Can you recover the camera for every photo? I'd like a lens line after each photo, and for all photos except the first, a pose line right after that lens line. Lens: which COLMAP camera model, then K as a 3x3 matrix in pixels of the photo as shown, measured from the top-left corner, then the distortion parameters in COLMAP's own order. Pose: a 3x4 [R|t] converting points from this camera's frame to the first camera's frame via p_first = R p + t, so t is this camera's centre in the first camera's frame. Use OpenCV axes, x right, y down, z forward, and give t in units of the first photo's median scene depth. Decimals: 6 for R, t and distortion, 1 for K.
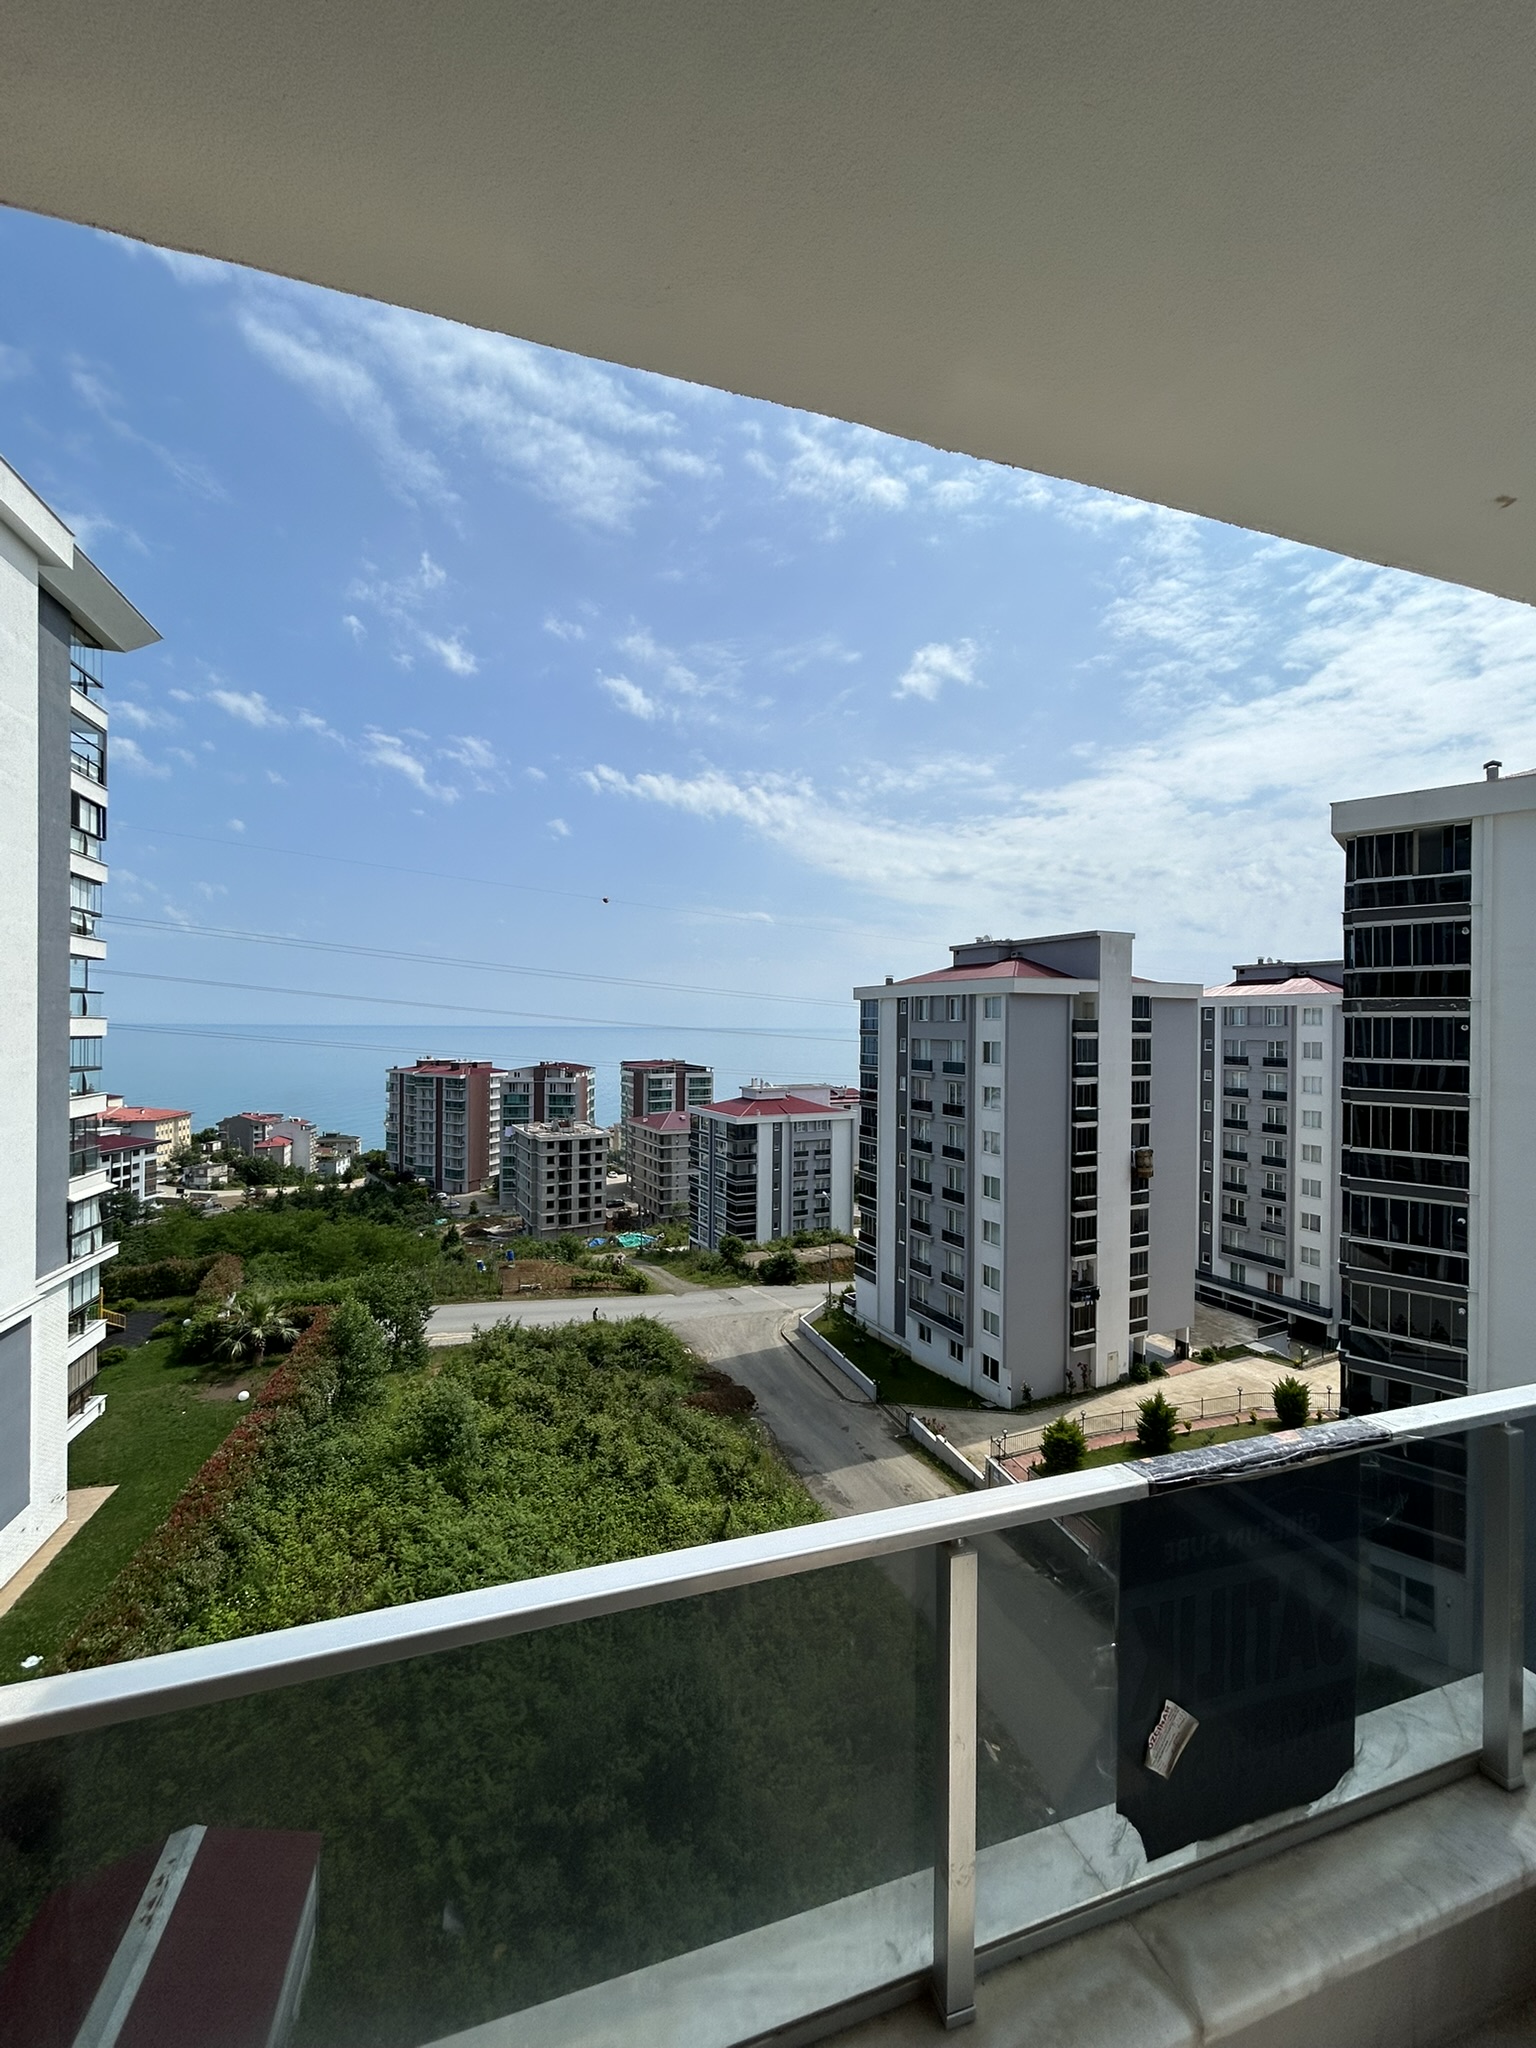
lens RADIAL K [[820.3, 0, 767.8], [0, 820.3, 1029.6], [0, 0, 1]] dist [0.001959, -0.000457]
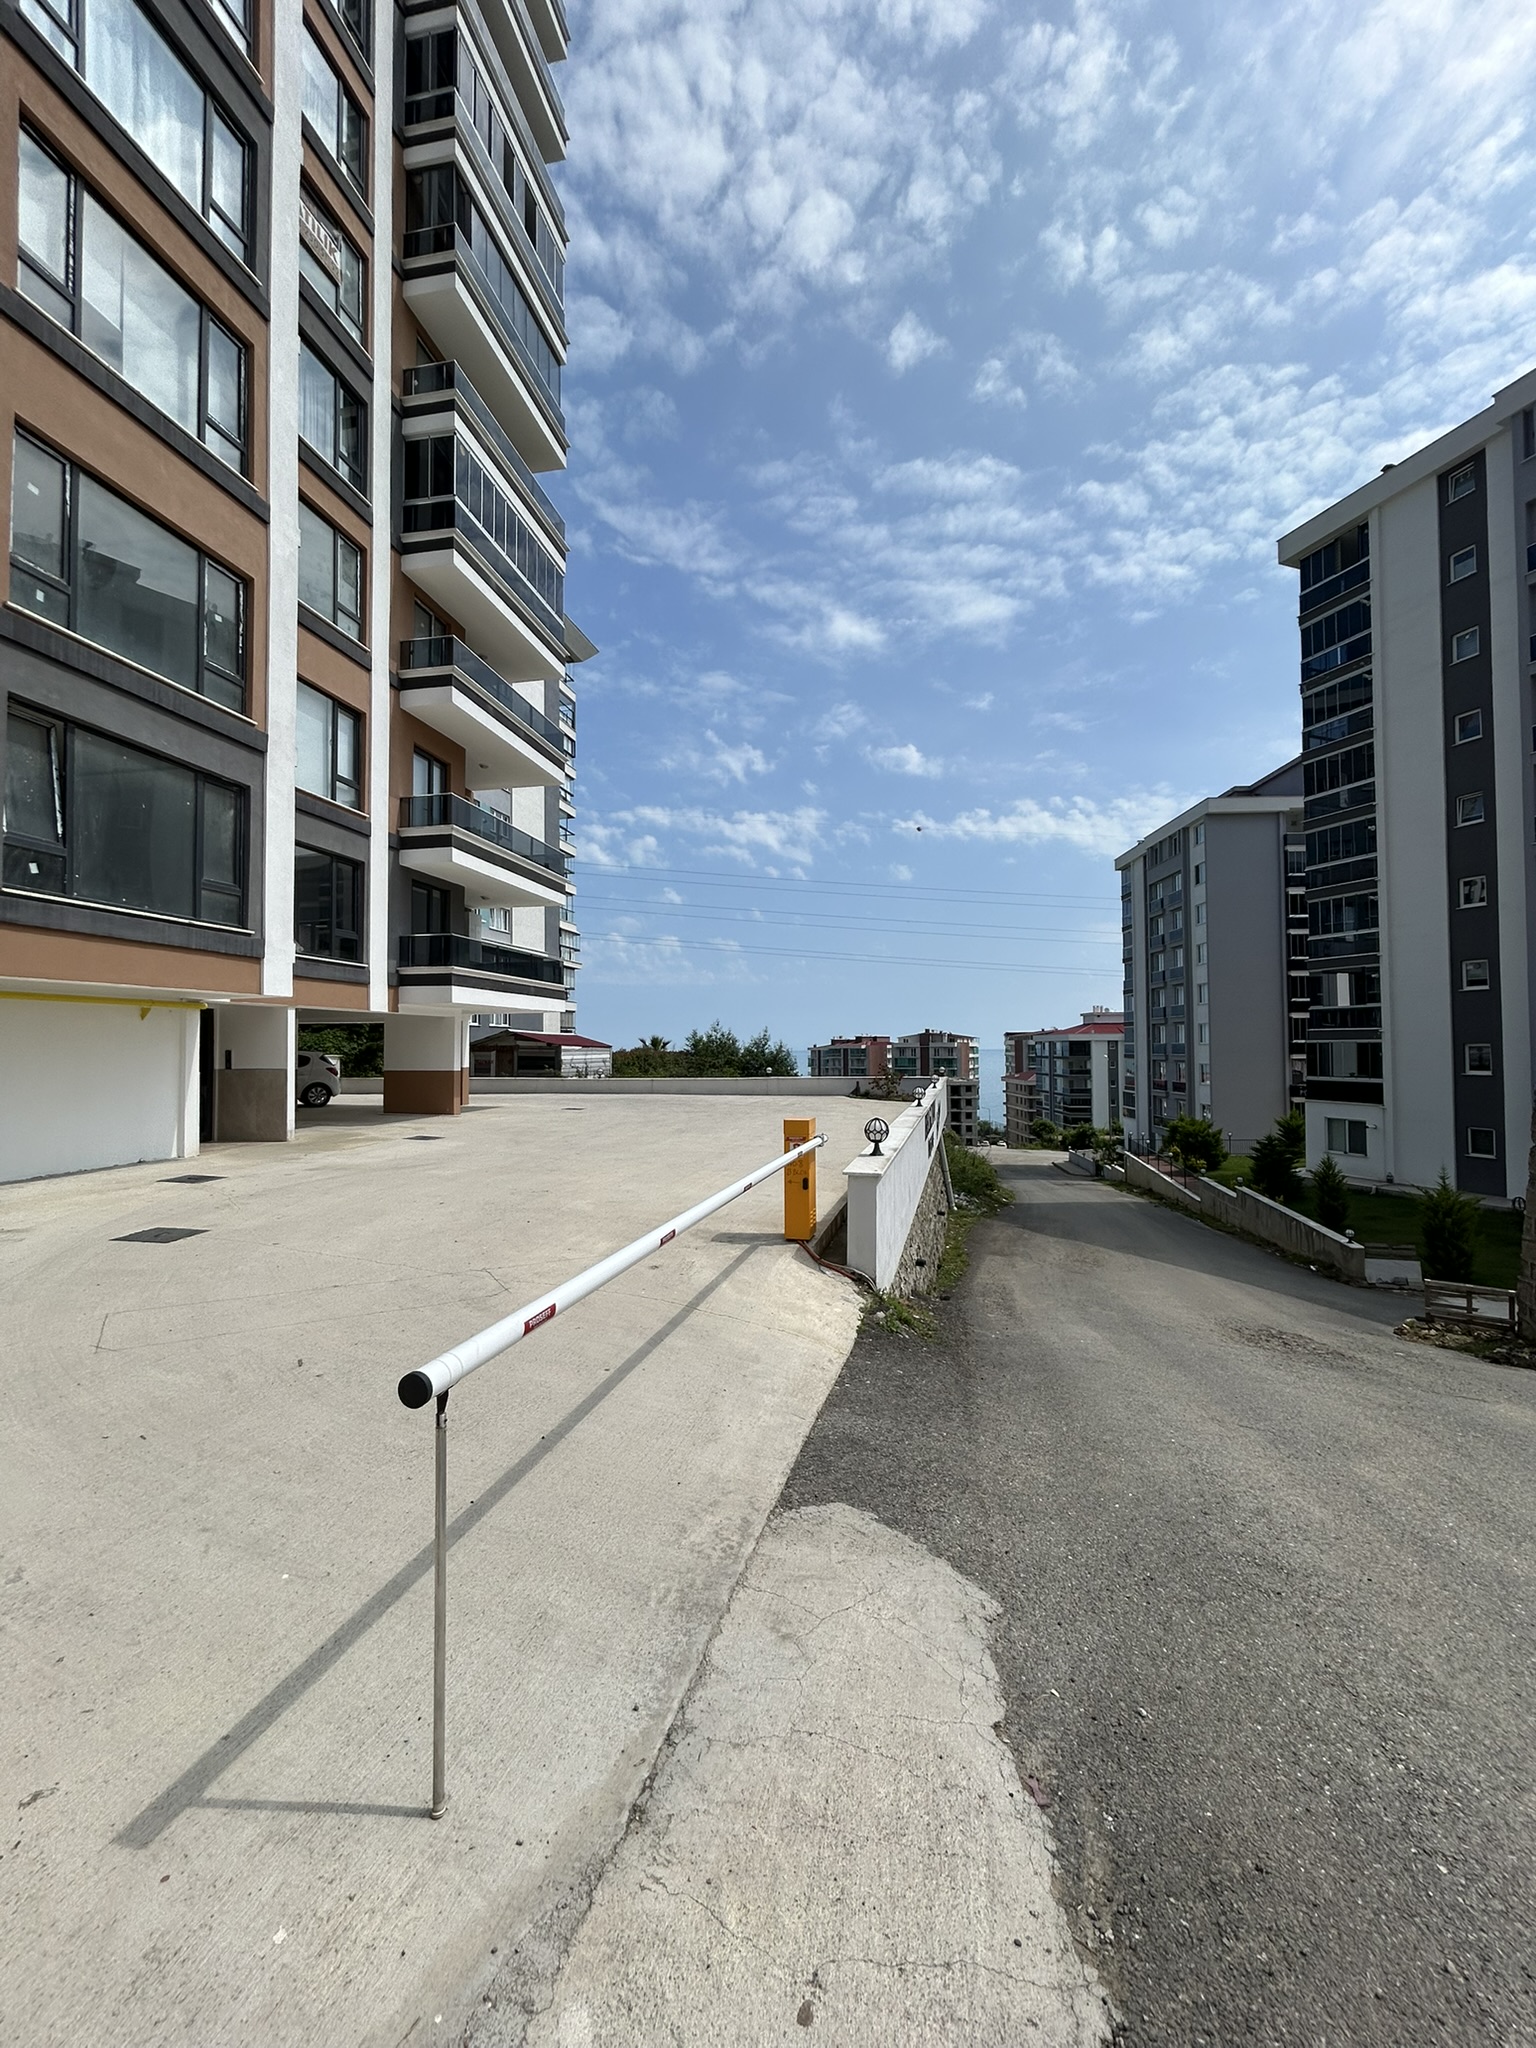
lens RADIAL K [[820.3, 0, 773.9], [0, 820.3, 1025.6], [0, 0, 1]] dist [0.001959, -0.000457]
pose [[0.874486, -0.029141, -0.484175, 0.100045], [0.013324, 0.999260, -0.036078, 0.089350], [0.484868, 0.025098, 0.874227, -0.087291]]
